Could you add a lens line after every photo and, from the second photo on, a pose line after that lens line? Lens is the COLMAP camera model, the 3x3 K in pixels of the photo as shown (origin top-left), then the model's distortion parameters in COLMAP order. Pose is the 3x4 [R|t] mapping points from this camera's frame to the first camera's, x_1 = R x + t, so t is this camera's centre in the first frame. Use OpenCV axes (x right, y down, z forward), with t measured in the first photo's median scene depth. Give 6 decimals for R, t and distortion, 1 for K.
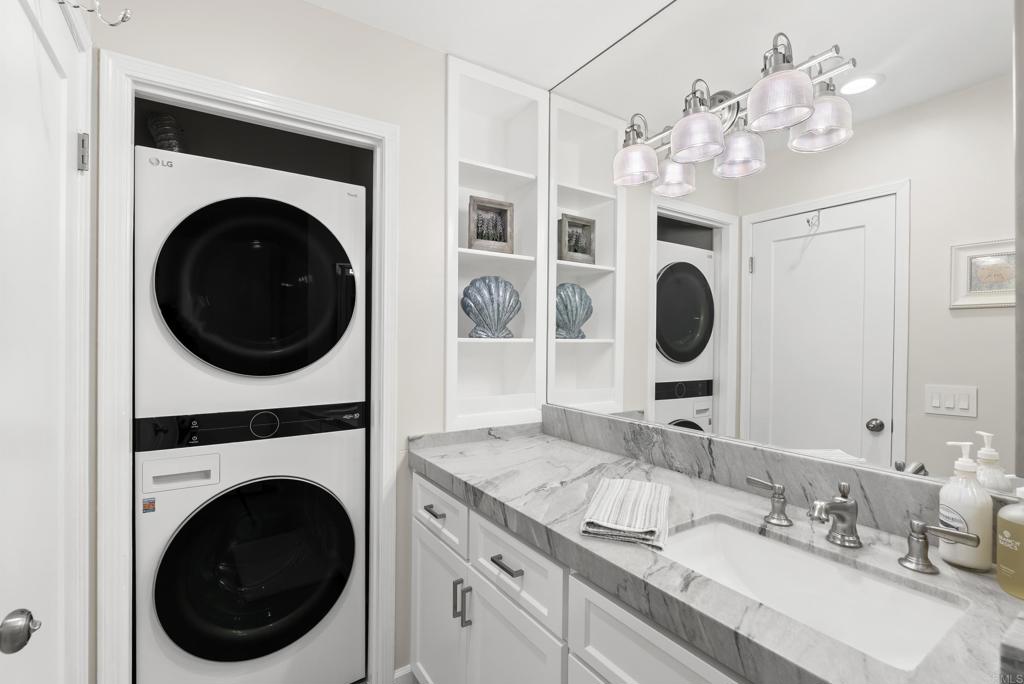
lens RADIAL K [[467.5, 0, 511.4], [0, 467.5, 339.0], [0, 0, 1]] dist [-0.009965, 0.003593]
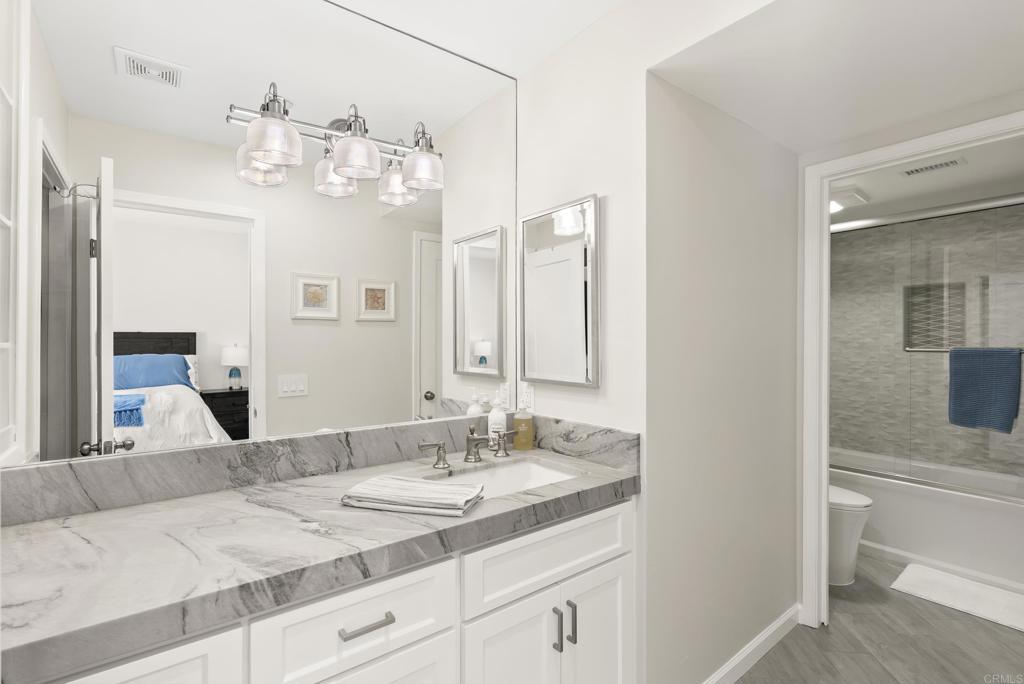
lens RADIAL K [[467.5, 0, 509.9], [0, 467.5, 342.9], [0, 0, 1]] dist [-0.009965, 0.003593]
pose [[-0.080091, -0.006384, 0.996767, -0.698400], [0.000218, 0.999979, 0.006422, -0.003433], [-0.996788, 0.000732, -0.080088, 0.699606]]
